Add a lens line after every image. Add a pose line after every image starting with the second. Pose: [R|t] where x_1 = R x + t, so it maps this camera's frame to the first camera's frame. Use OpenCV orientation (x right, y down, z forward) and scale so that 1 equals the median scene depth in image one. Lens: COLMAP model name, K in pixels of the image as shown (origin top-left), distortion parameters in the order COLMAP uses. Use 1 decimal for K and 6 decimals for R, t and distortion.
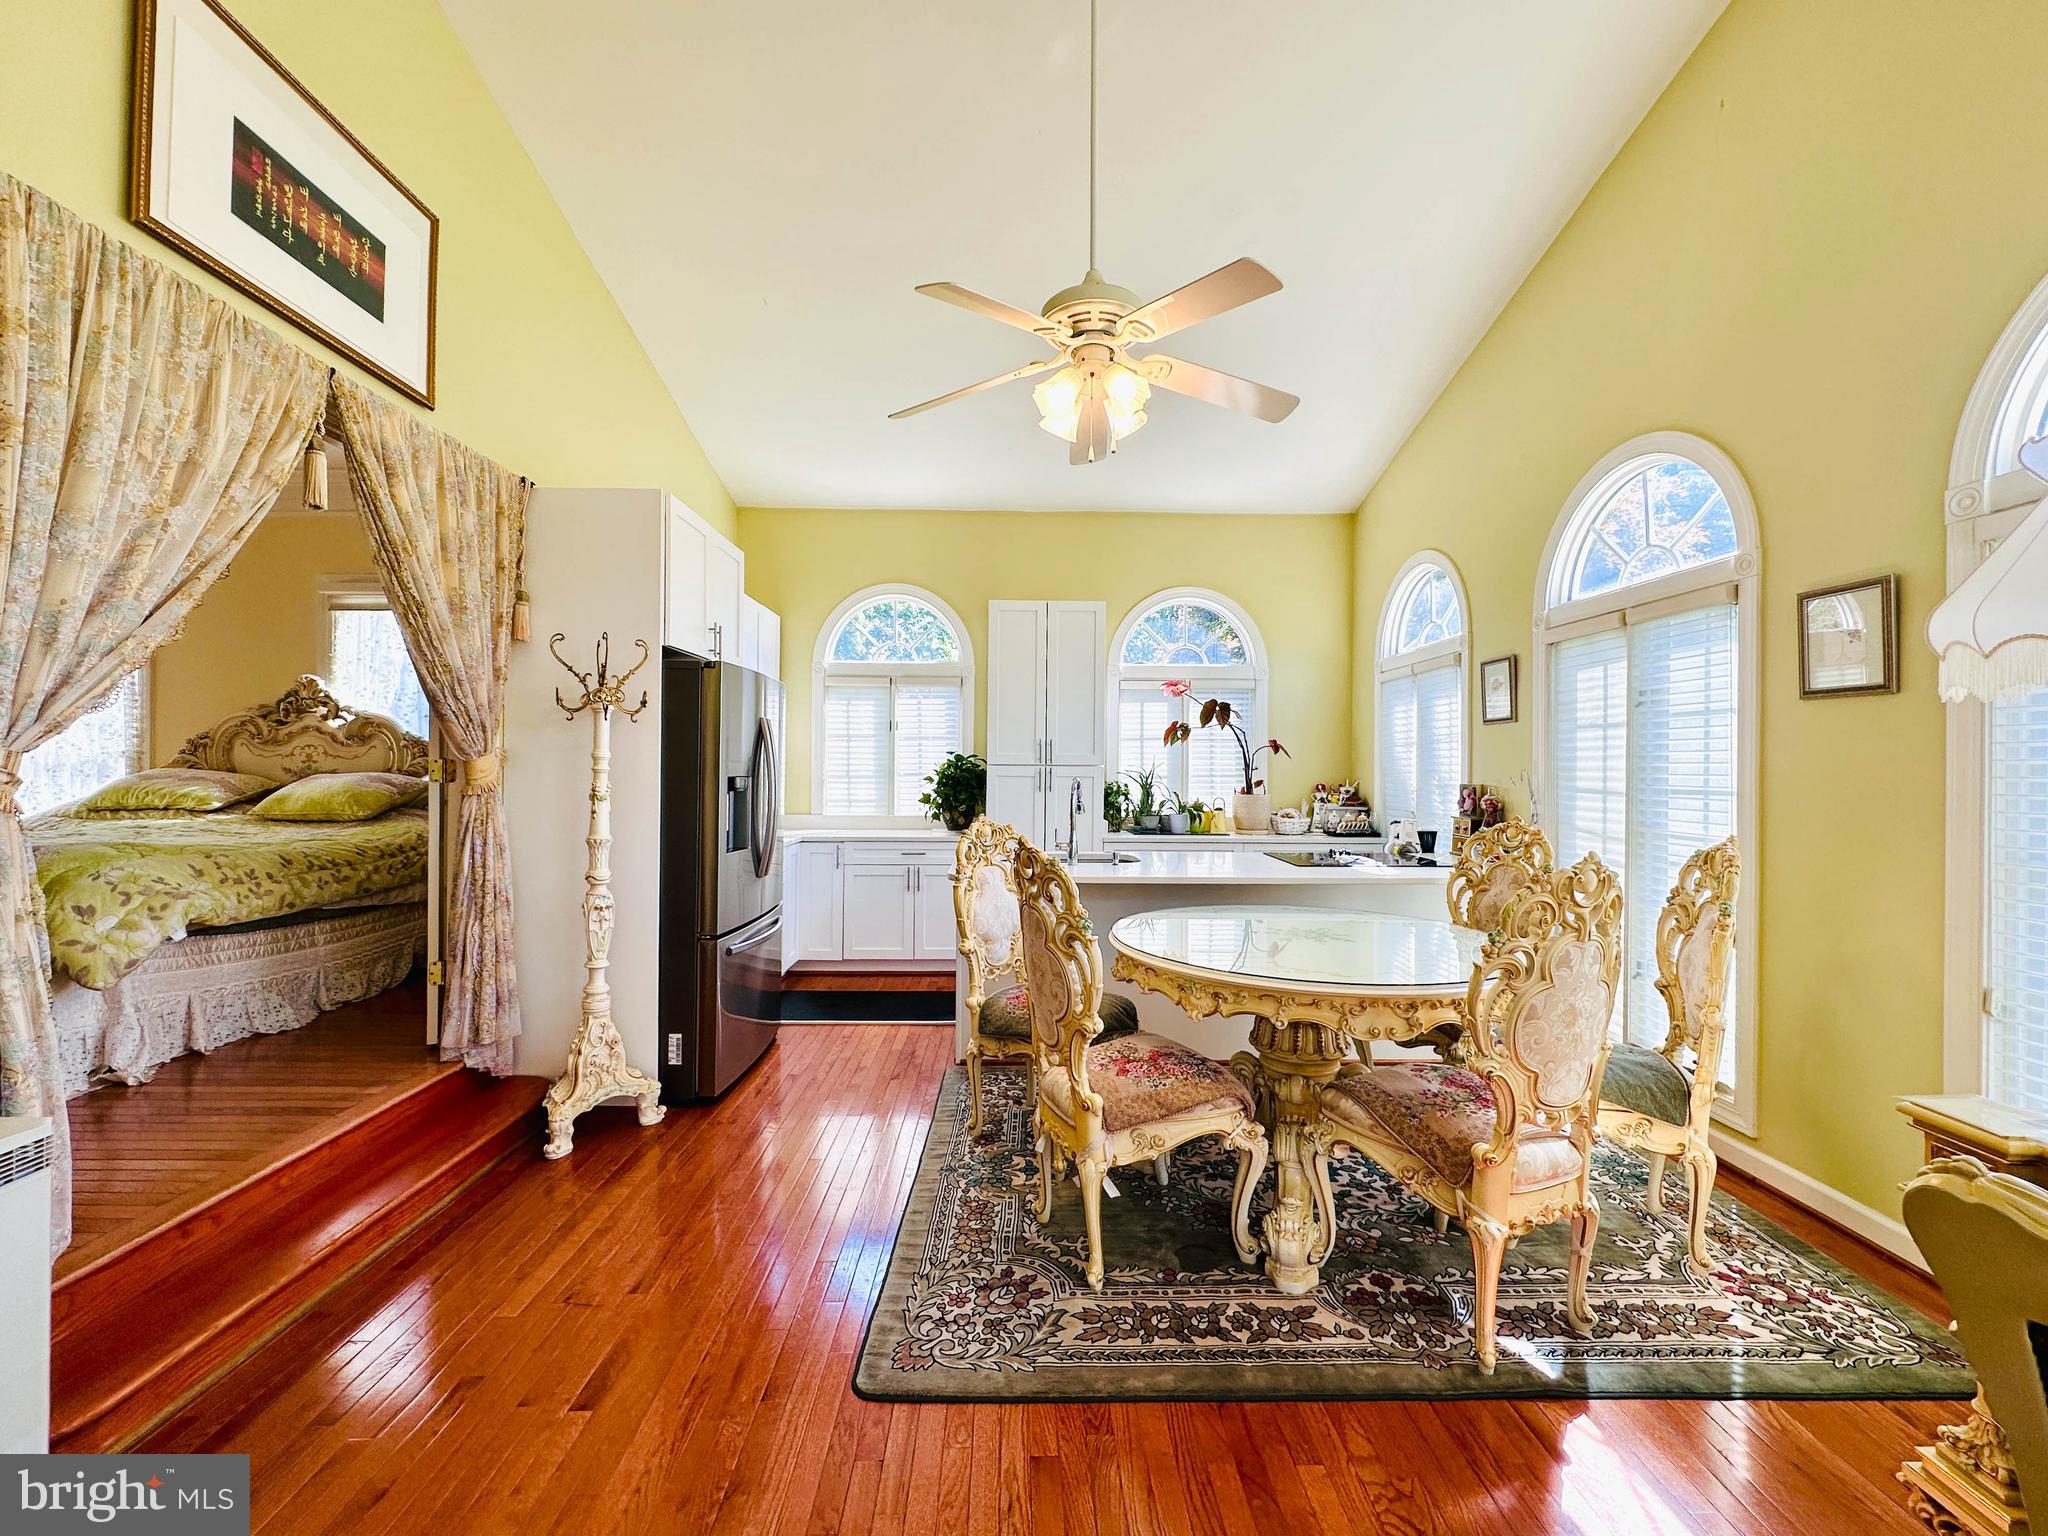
lens RADIAL K [[858.9, 0, 1022.3], [0, 858.9, 761.9], [0, 0, 1]] dist [-0.009497, 0.002709]
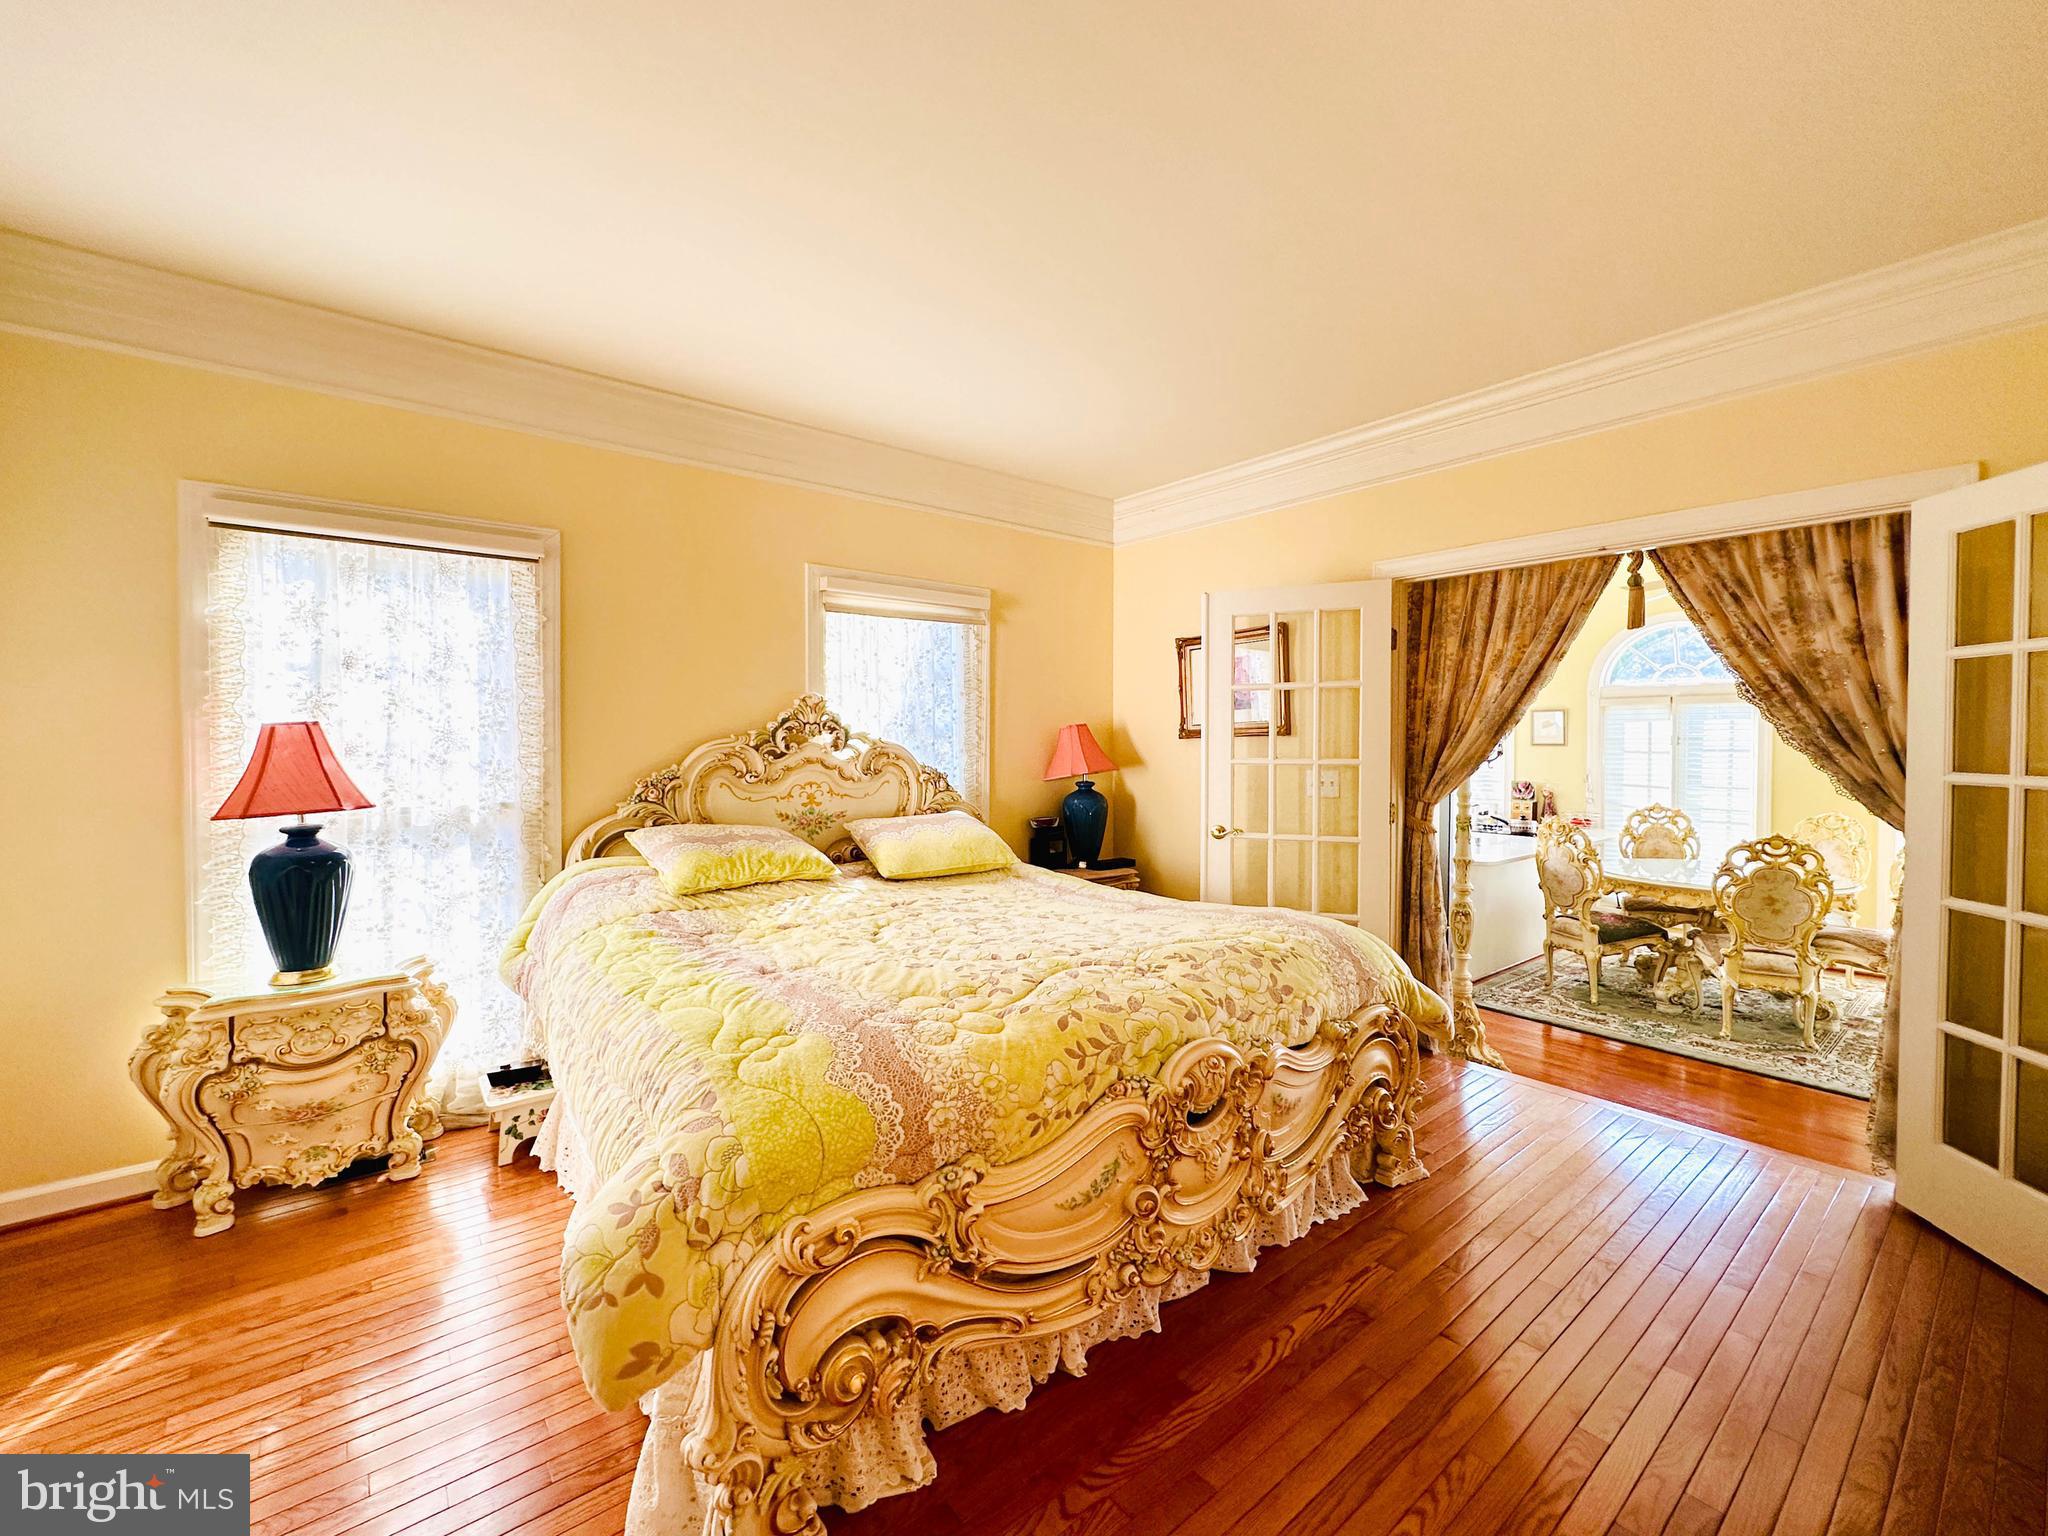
lens RADIAL K [[819.3, 0, 1013.4], [0, 819.3, 758.5], [0, 0, 1]] dist [-0.002215, 0.001261]
pose [[0.782617, -0.020874, 0.622153, -1.831980], [0.001967, 0.999516, 0.031061, -0.100879], [-0.622500, -0.023085, 0.782279, 0.488861]]
